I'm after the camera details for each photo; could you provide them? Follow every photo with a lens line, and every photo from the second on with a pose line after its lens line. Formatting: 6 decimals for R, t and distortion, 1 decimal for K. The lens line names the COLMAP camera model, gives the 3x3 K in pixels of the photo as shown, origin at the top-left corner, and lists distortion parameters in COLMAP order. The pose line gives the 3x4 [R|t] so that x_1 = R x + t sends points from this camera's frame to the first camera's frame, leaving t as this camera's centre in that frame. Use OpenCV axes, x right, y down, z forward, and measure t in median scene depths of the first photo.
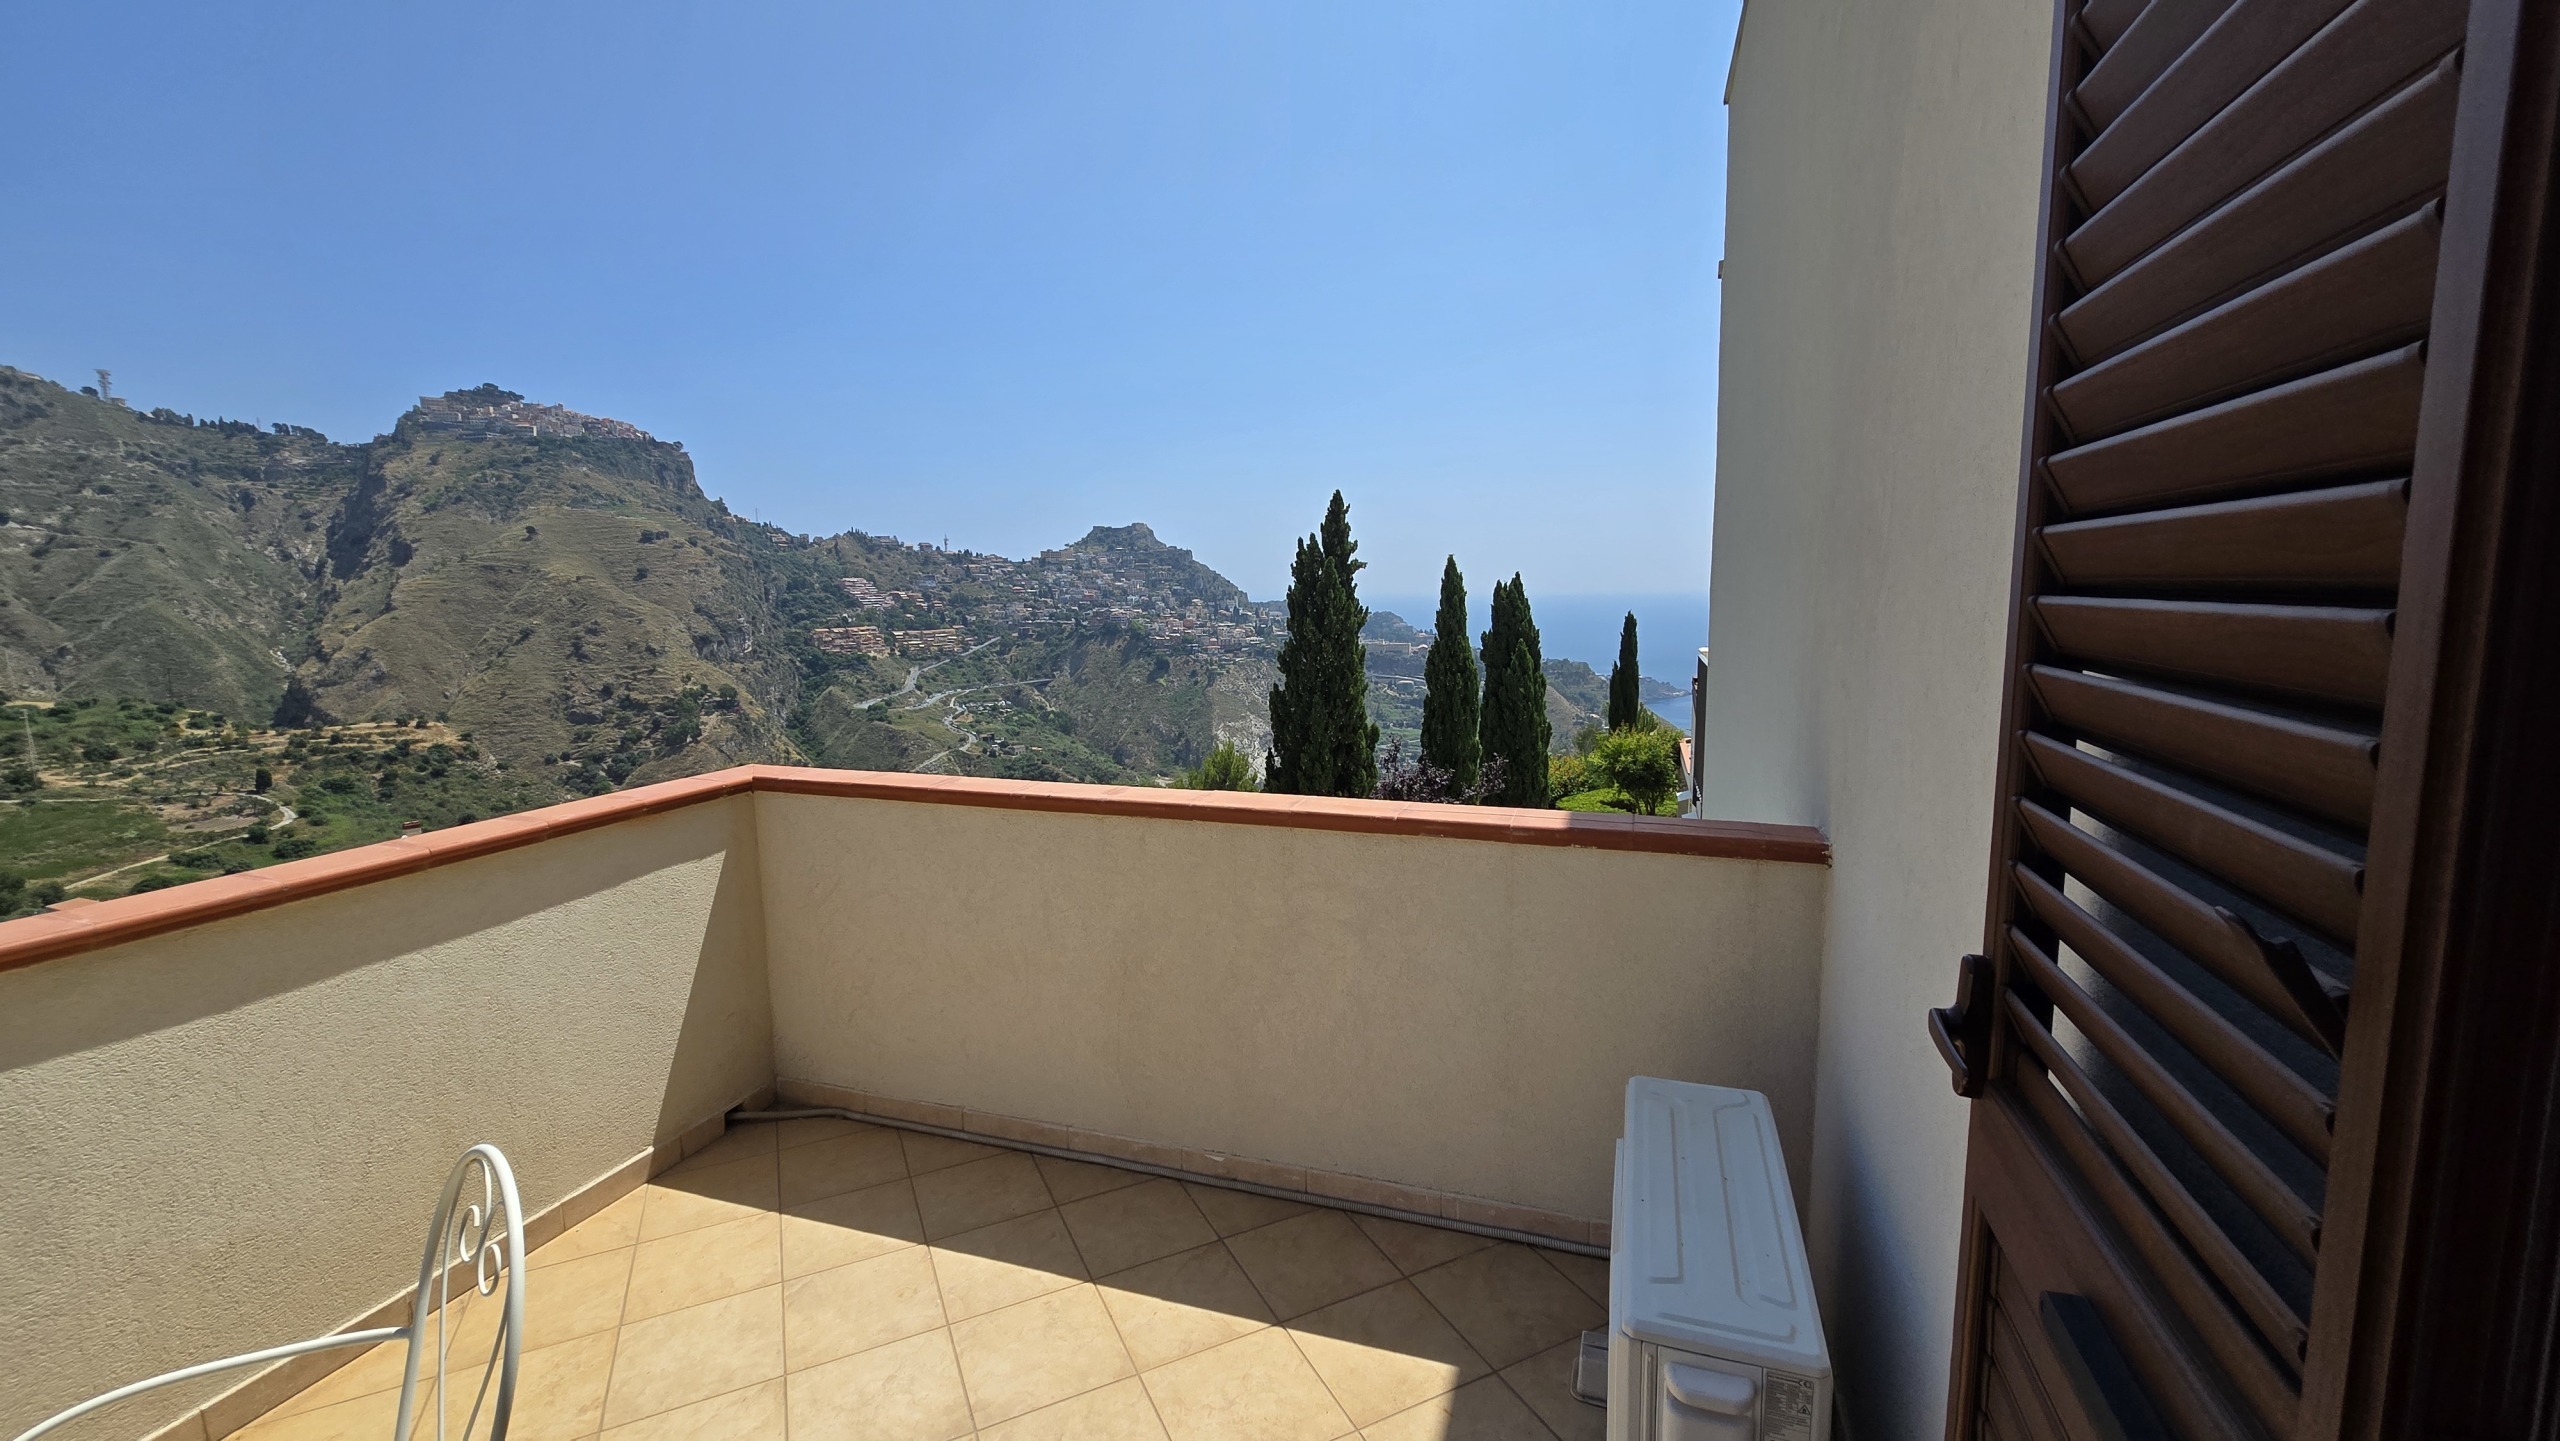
lens RADIAL K [[1042.0, 0, 1264.1], [0, 1042.0, 701.1], [0, 0, 1]] dist [-0.003507, 0.001920]
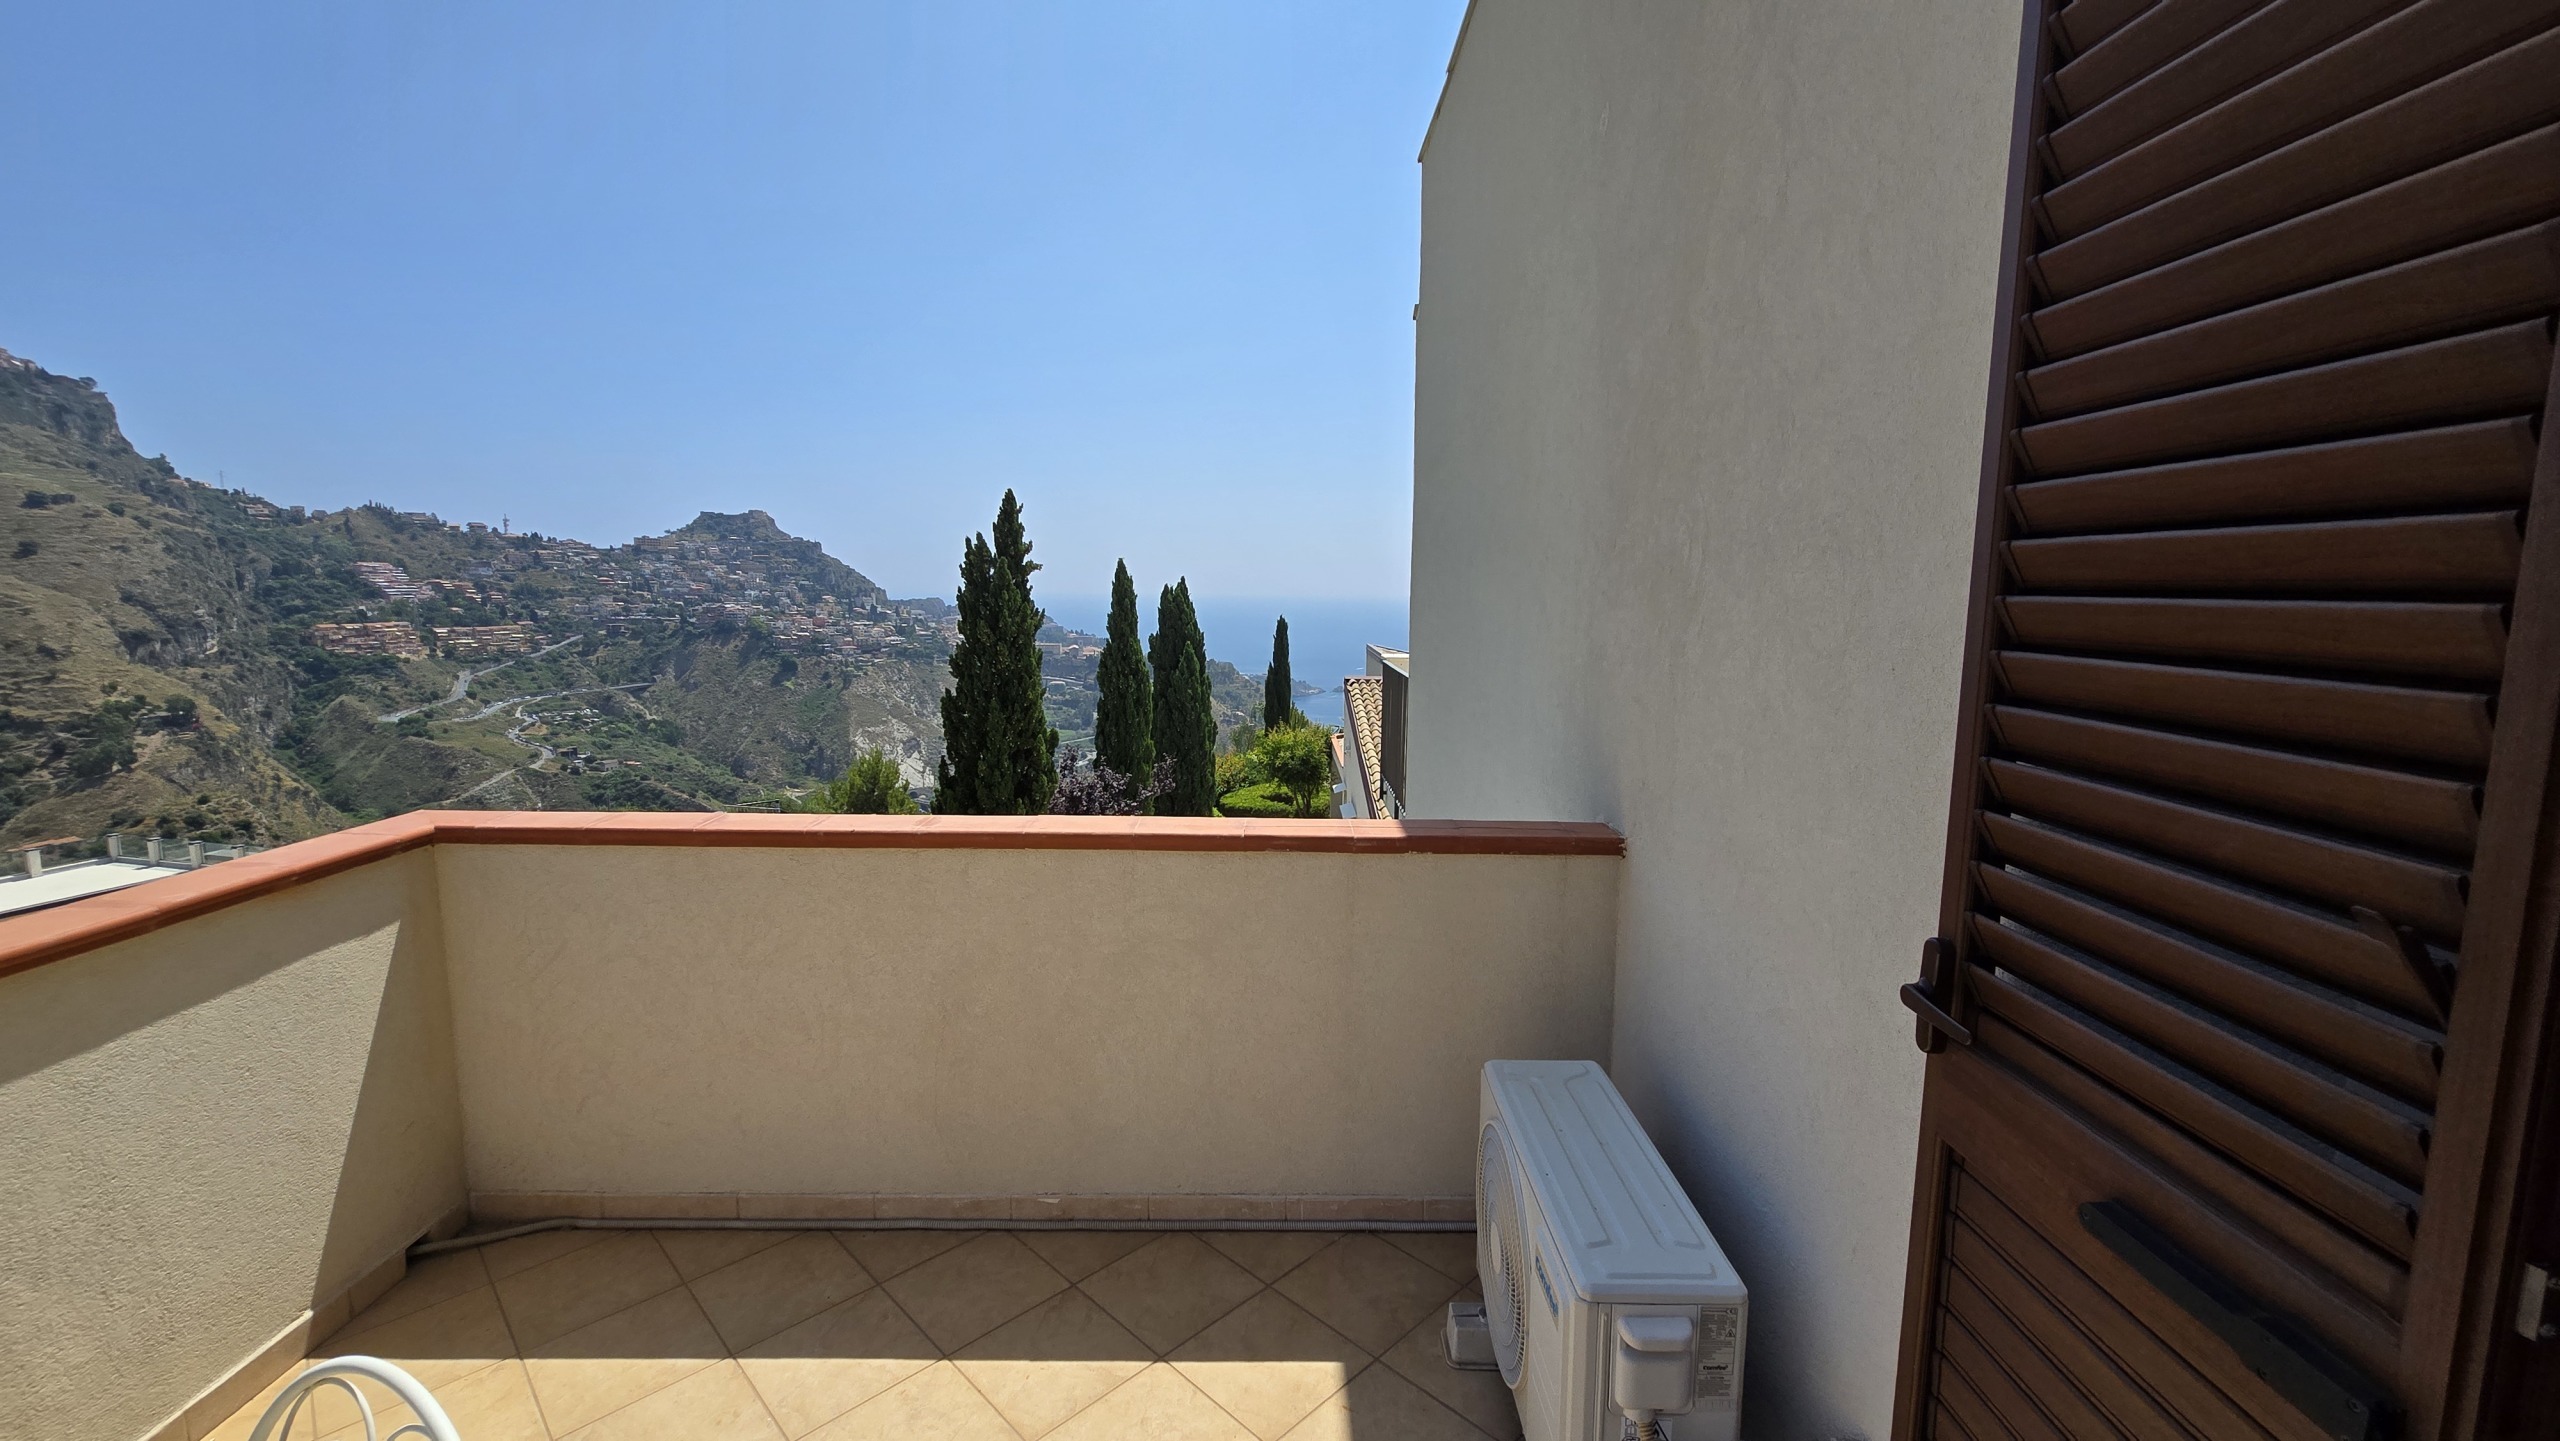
lens RADIAL K [[1042.0, 0, 1259.5], [0, 1042.0, 700.7], [0, 0, 1]] dist [-0.003507, 0.001920]
pose [[0.945151, -0.015706, 0.326255, -0.156124], [0.015817, 0.999872, 0.002315, -0.017363], [-0.326250, 0.002972, 0.945279, 0.030213]]
